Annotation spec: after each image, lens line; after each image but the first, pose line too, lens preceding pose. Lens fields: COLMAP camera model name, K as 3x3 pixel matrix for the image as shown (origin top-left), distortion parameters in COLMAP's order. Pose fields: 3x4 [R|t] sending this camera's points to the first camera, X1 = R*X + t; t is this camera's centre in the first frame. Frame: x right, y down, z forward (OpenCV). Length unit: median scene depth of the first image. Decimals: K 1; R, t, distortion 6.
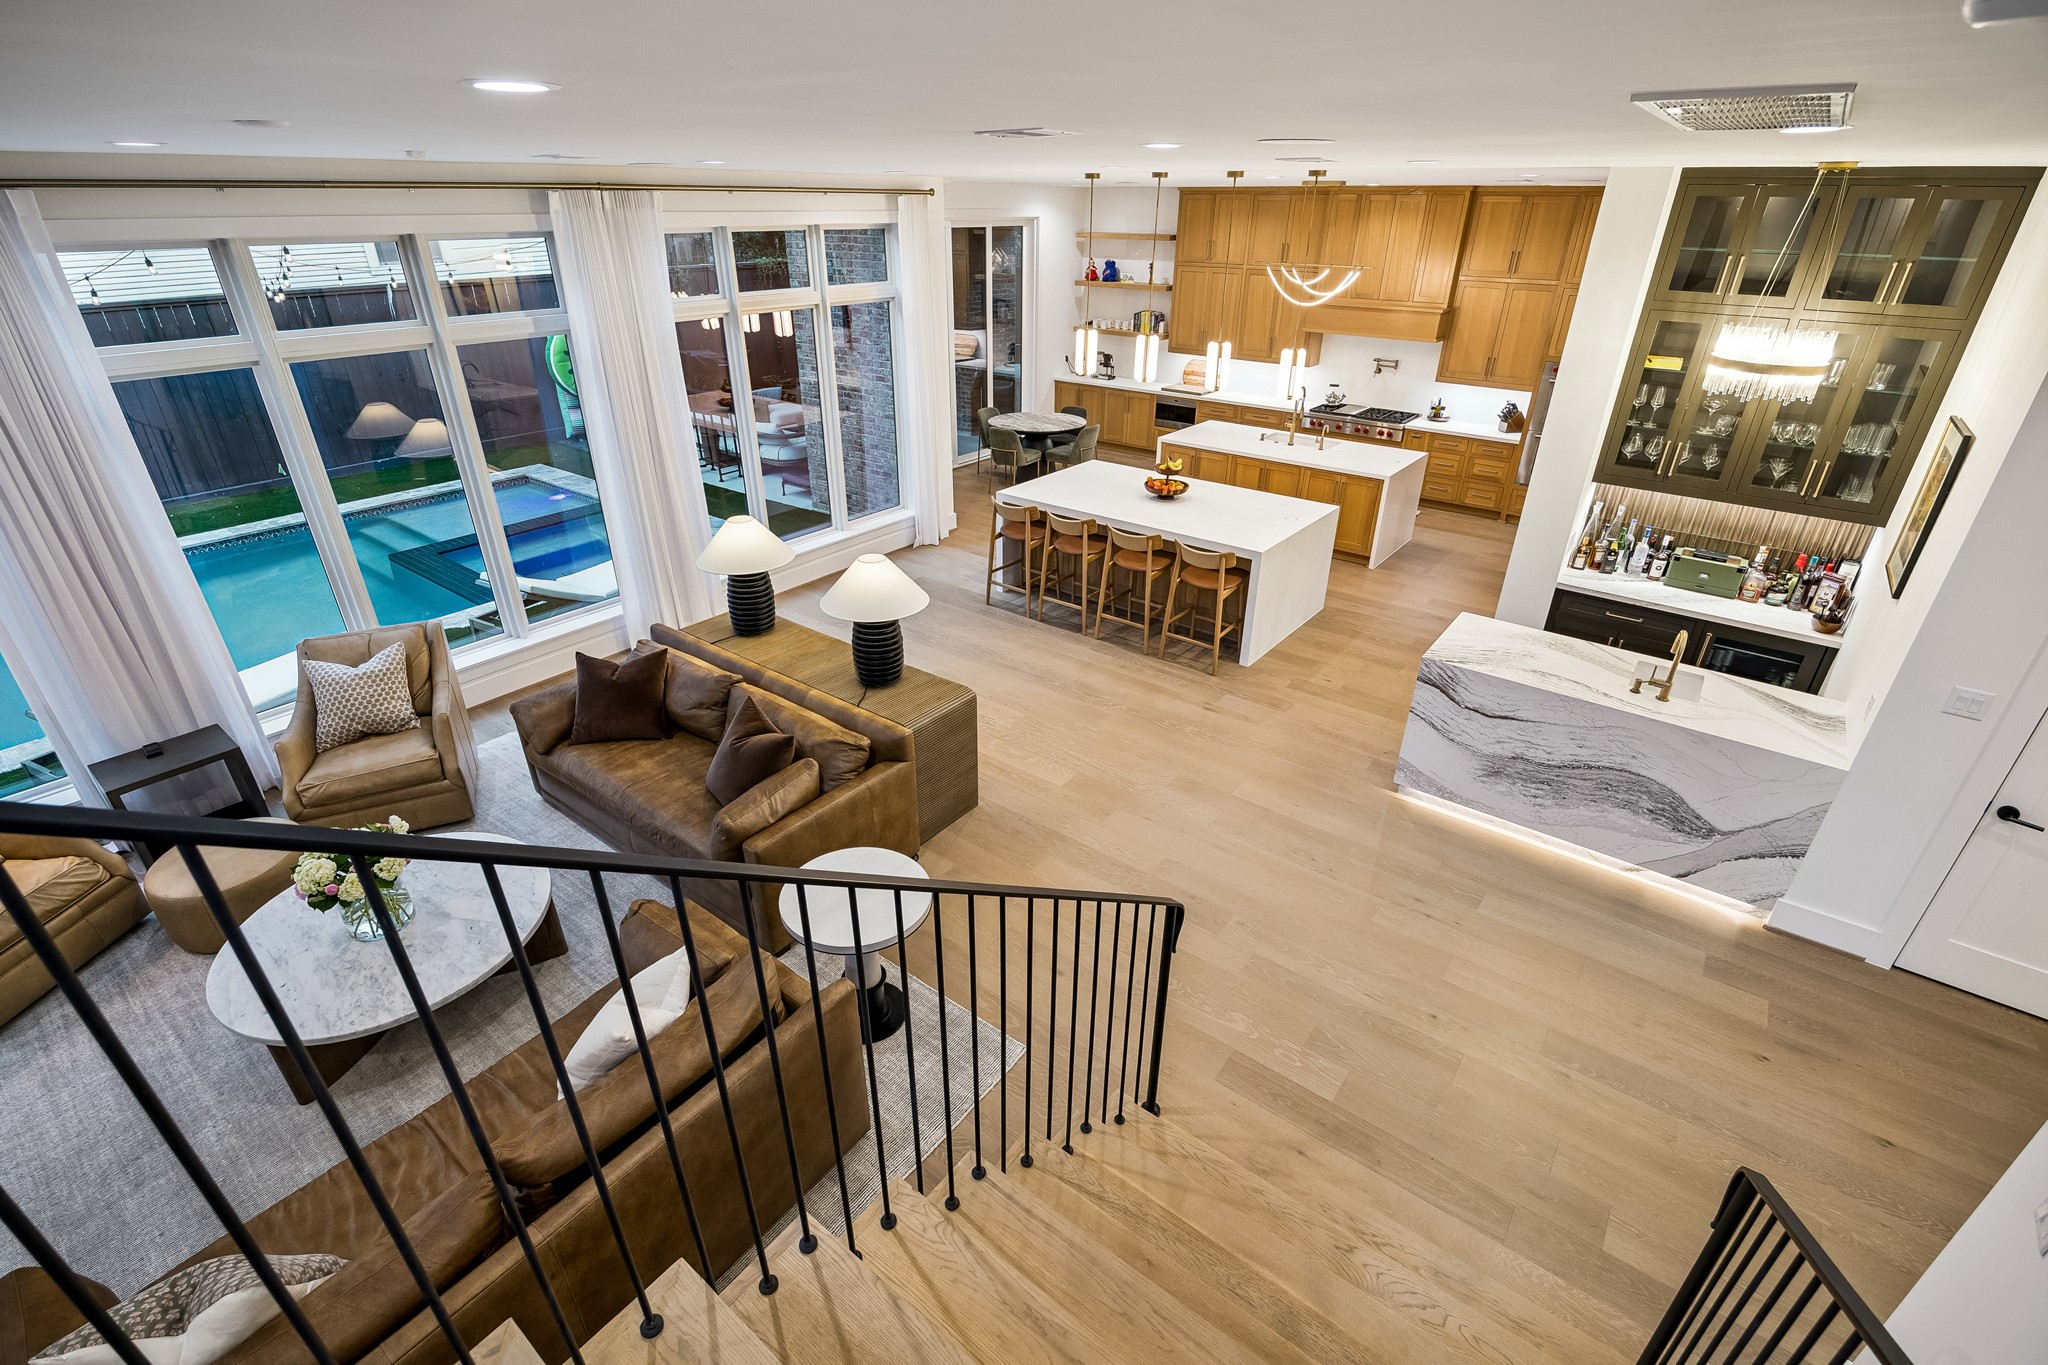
lens RADIAL K [[925.0, 0, 1020.4], [0, 925.0, 691.3], [0, 0, 1]] dist [-0.003328, -0.000527]
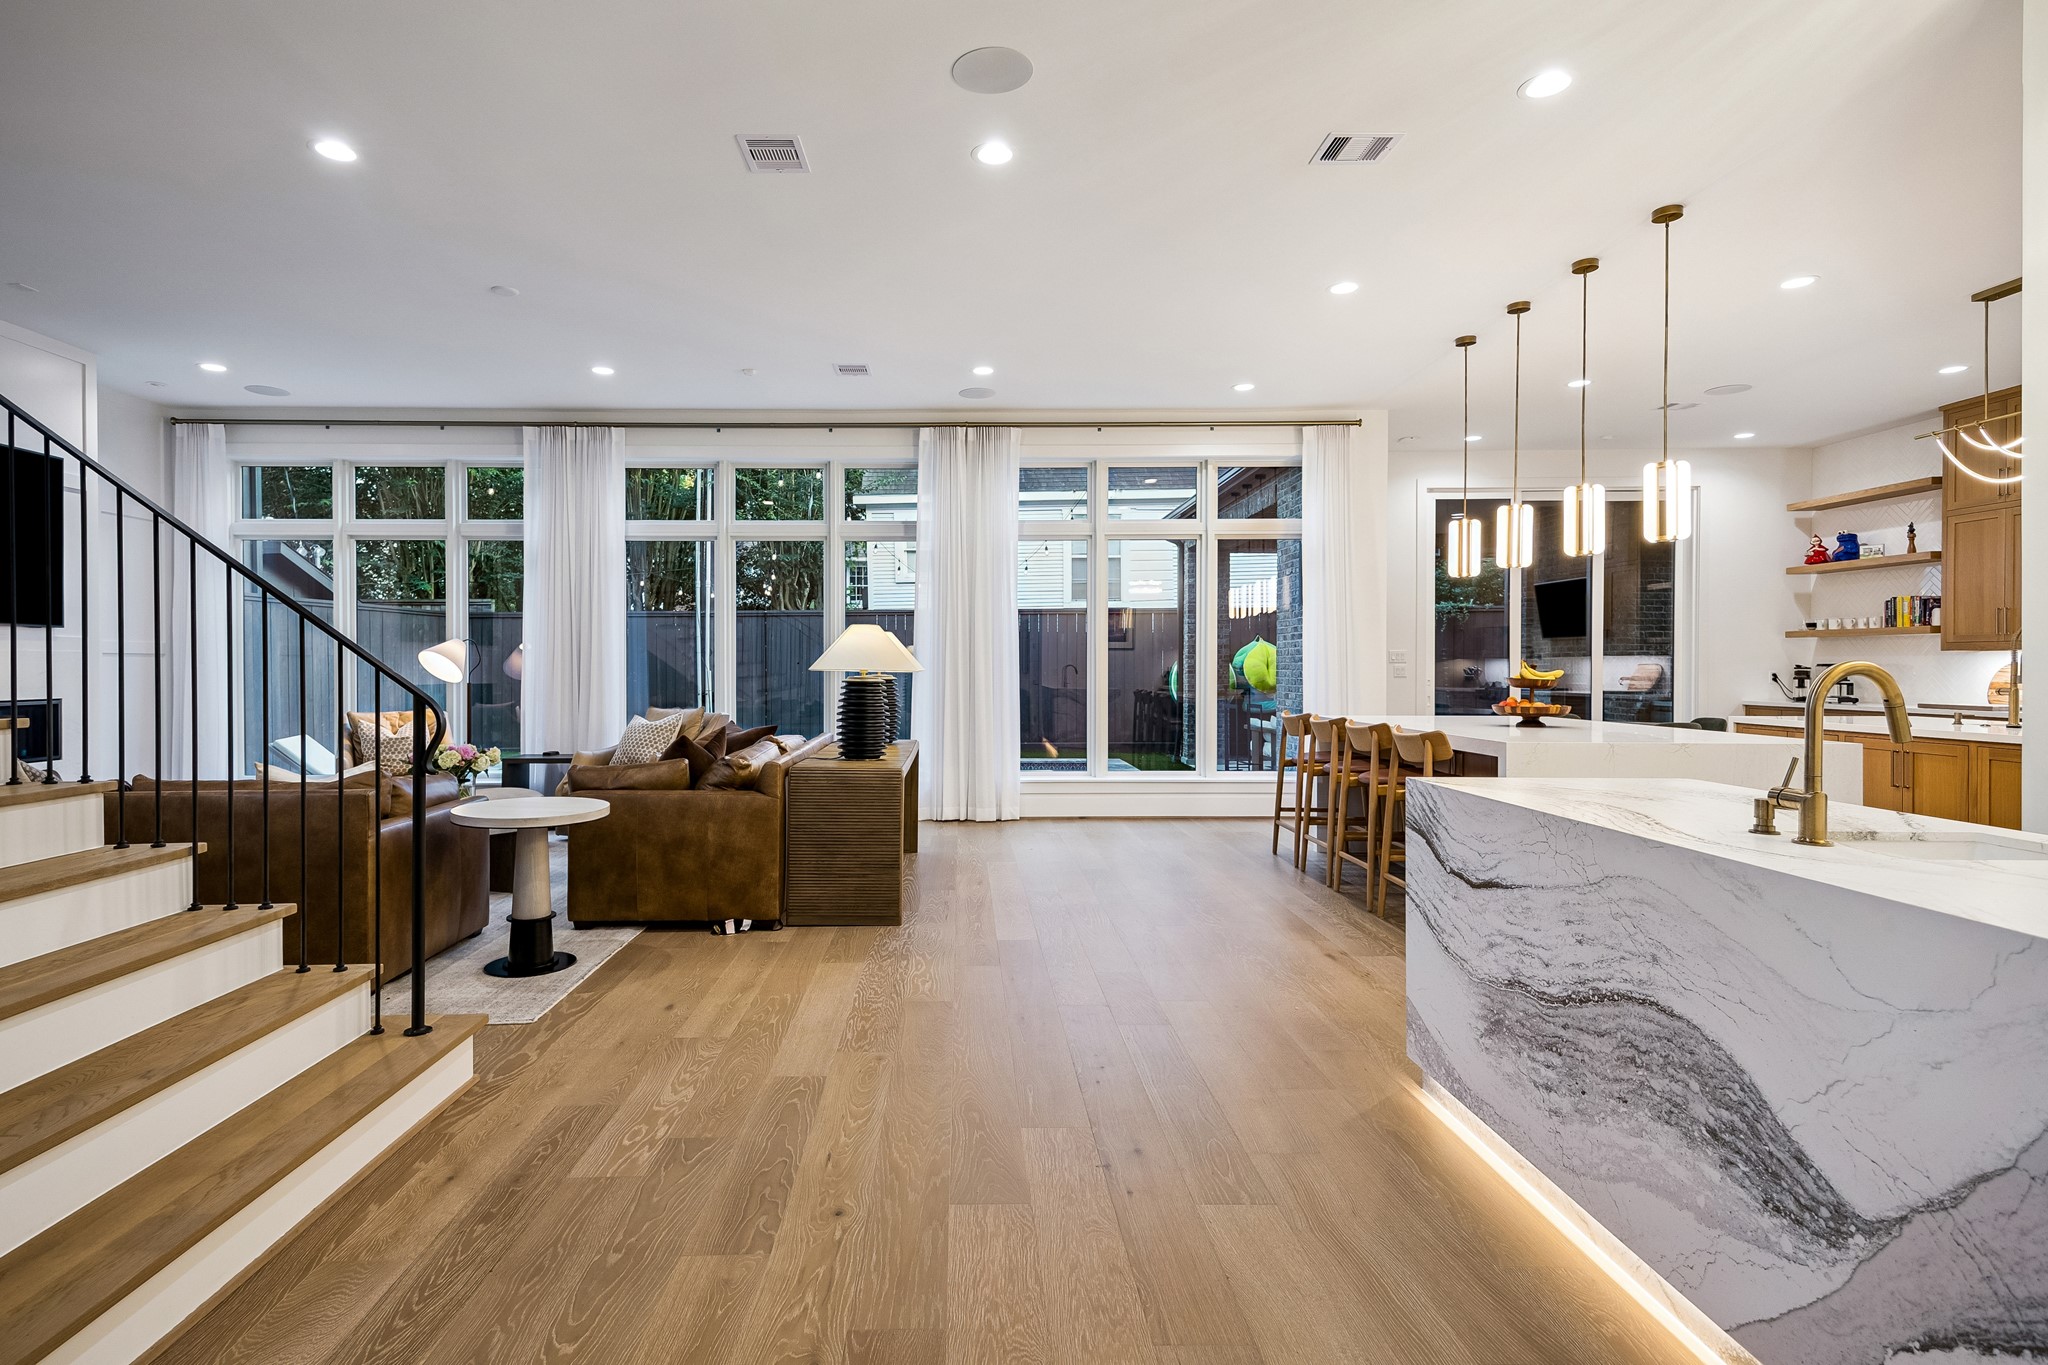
lens RADIAL K [[1044.0, 0, 960.9], [0, 1044.0, 668.0], [0, 0, 1]] dist [0.031664, -0.000694]
pose [[0.612993, -0.006810, -0.790059, 0.551942], [-0.366188, 0.883627, -0.291735, 0.130402], [0.700105, 0.468142, 0.539163, 0.335755]]
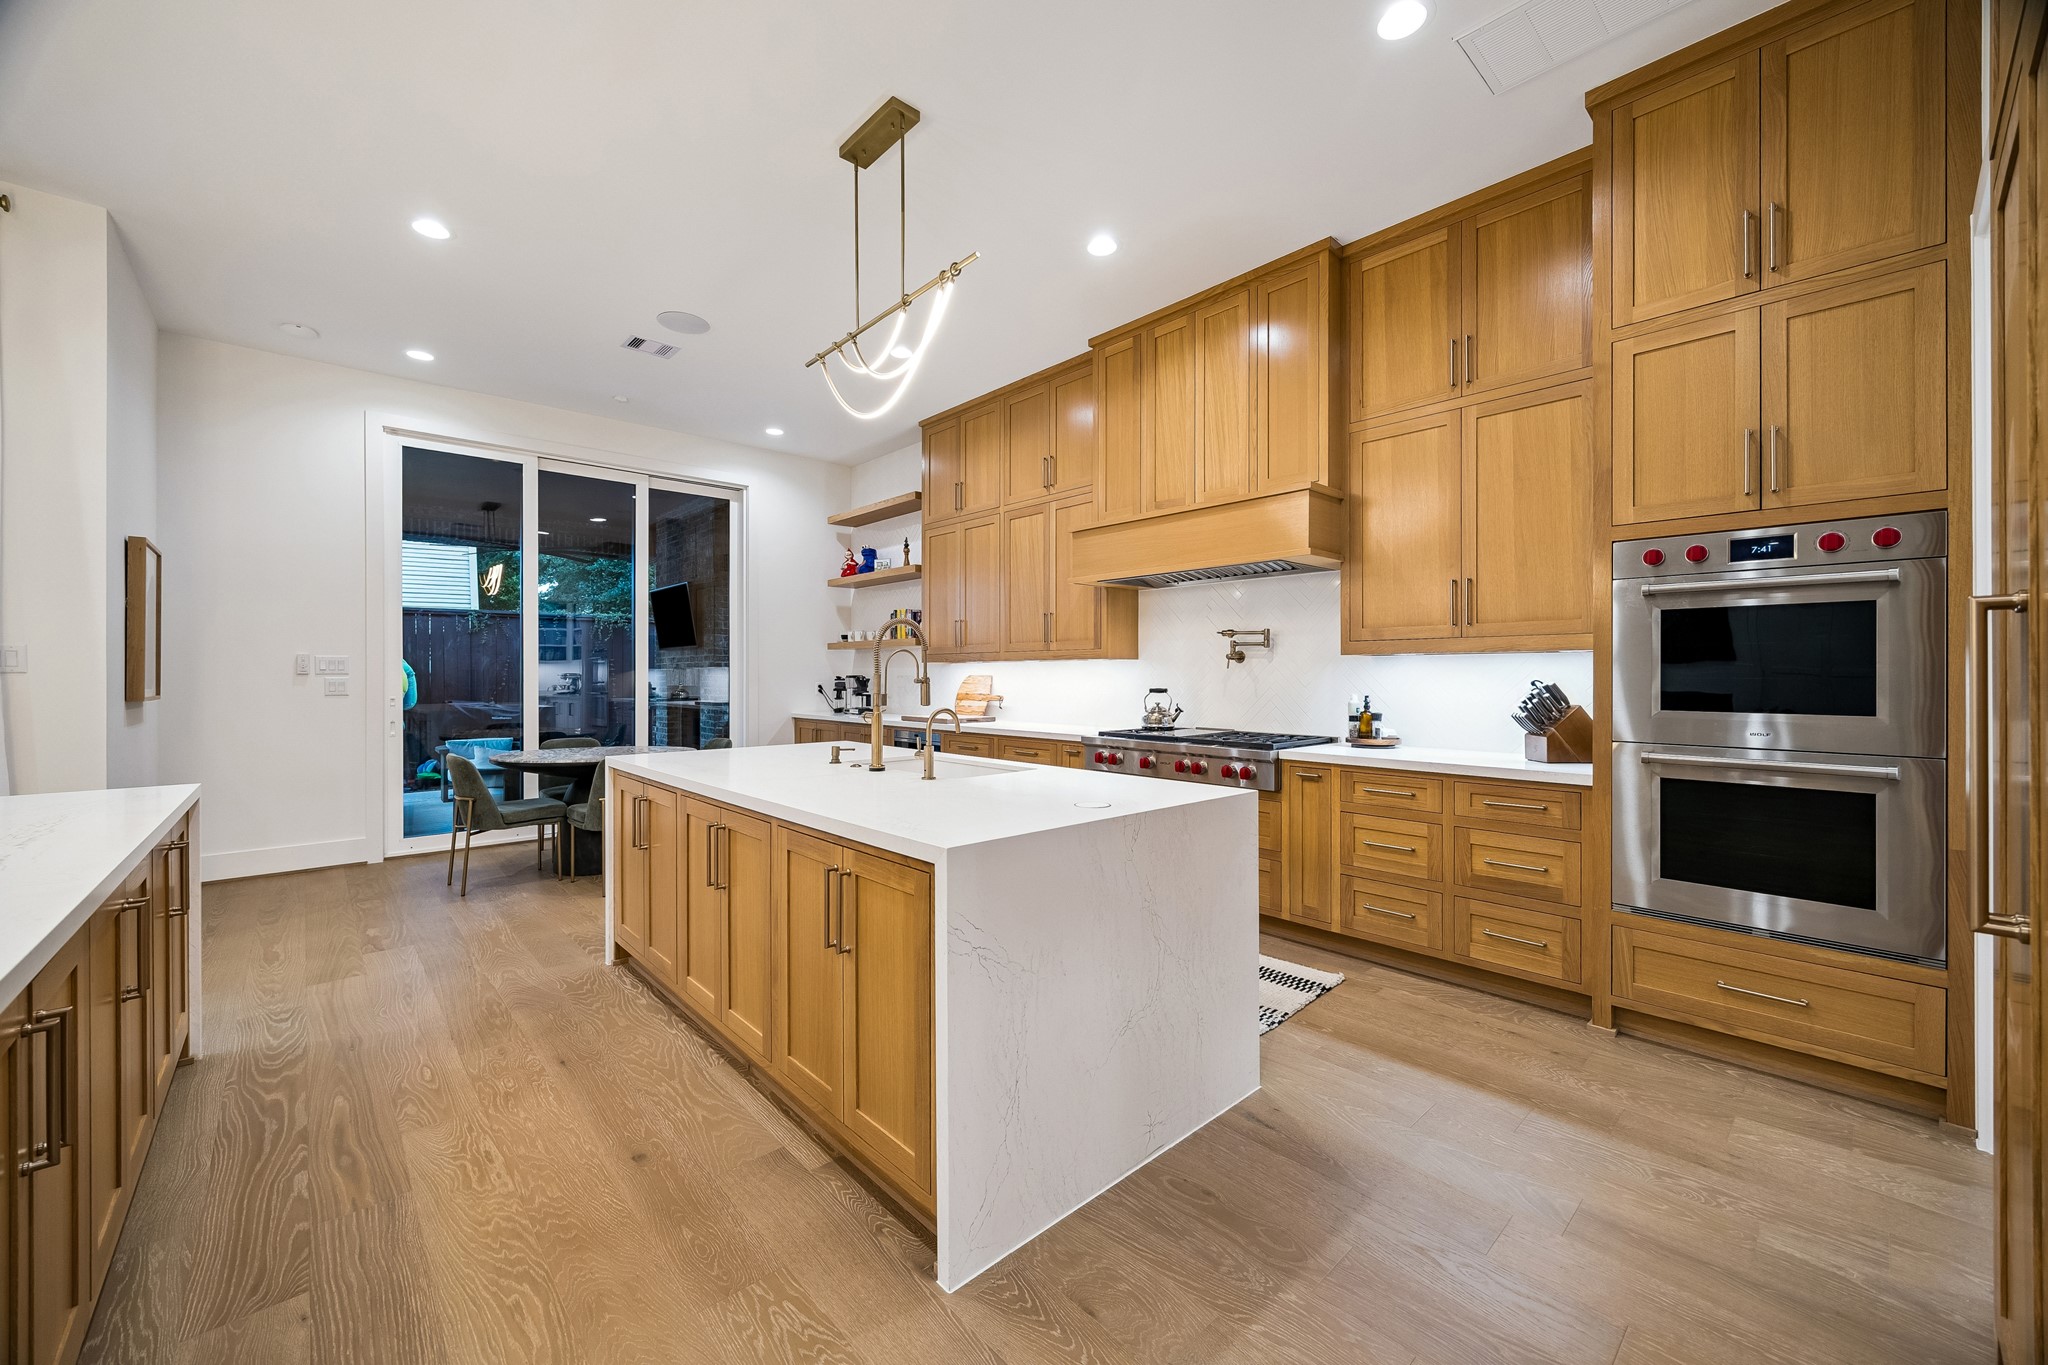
lens RADIAL K [[787.9, 0, 1024.0], [0, 787.9, 682.5], [0, 0, 1]] dist [0.000210, 0.000035]
pose [[0.985510, -0.007808, -0.169437, 0.543275], [-0.071099, 0.887929, -0.454453, -0.221285], [0.153996, 0.459915, 0.874508, 0.989260]]
